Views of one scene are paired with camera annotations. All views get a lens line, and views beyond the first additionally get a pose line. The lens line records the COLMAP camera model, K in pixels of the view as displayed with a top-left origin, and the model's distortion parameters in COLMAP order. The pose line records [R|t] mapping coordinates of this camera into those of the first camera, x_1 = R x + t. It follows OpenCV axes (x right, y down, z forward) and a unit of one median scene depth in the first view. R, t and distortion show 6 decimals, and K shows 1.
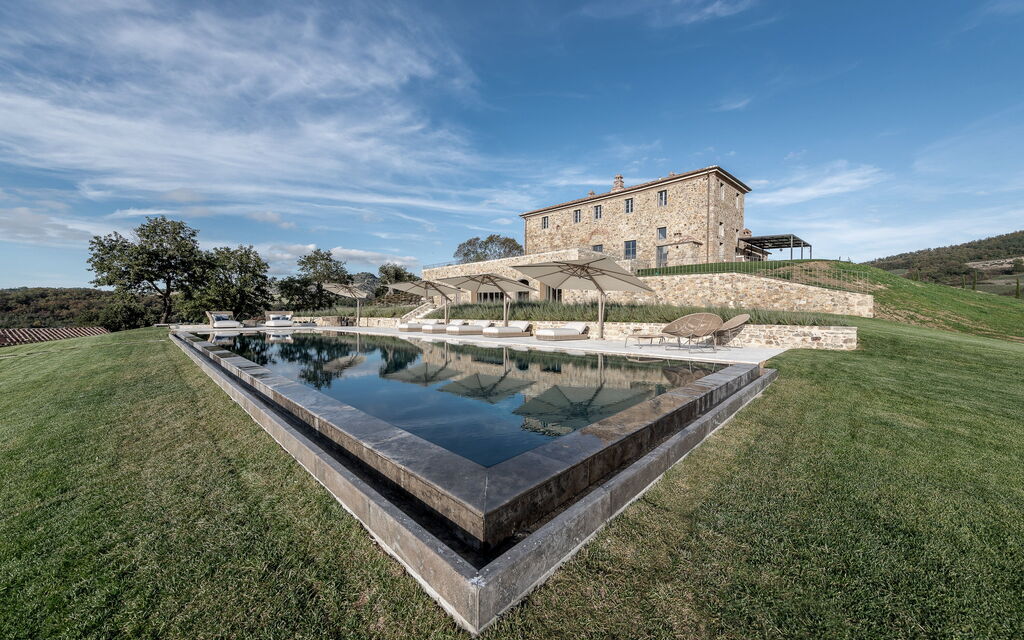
lens RADIAL K [[702.9, 0, 512.0], [0, 702.9, 320.0], [0, 0, 1]] dist [-0.000903, 0.001341]
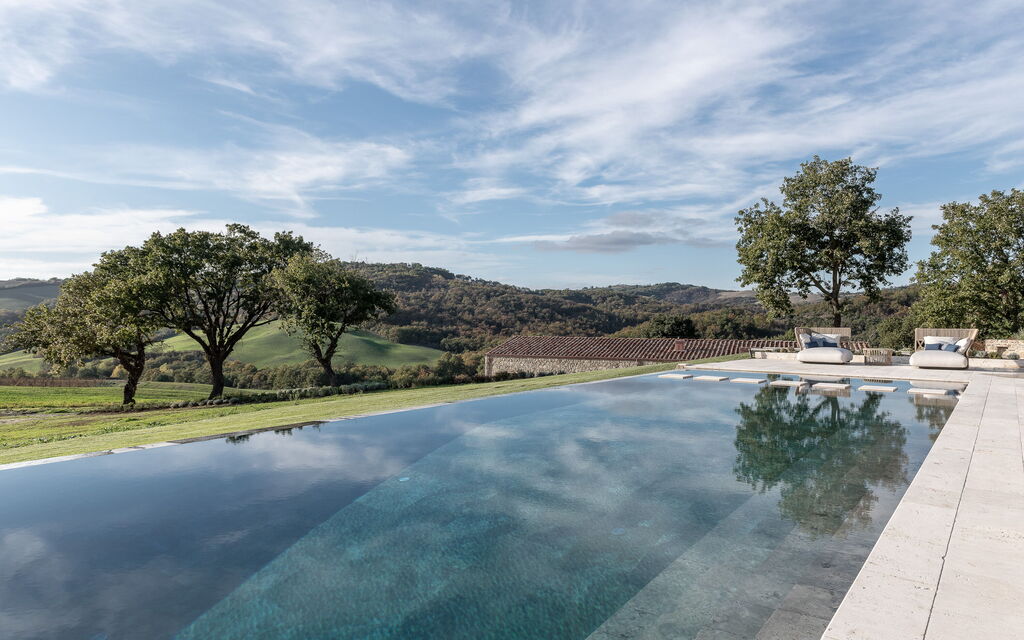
lens RADIAL K [[702.9, 0, 512.0], [0, 702.9, 320.0], [0, 0, 1]] dist [-0.000903, 0.001341]
pose [[0.395055, -0.000283, -0.918657, -0.070949], [-0.005271, 0.999983, -0.002575, -0.011900], [0.918642, 0.005860, 0.395047, 0.544103]]
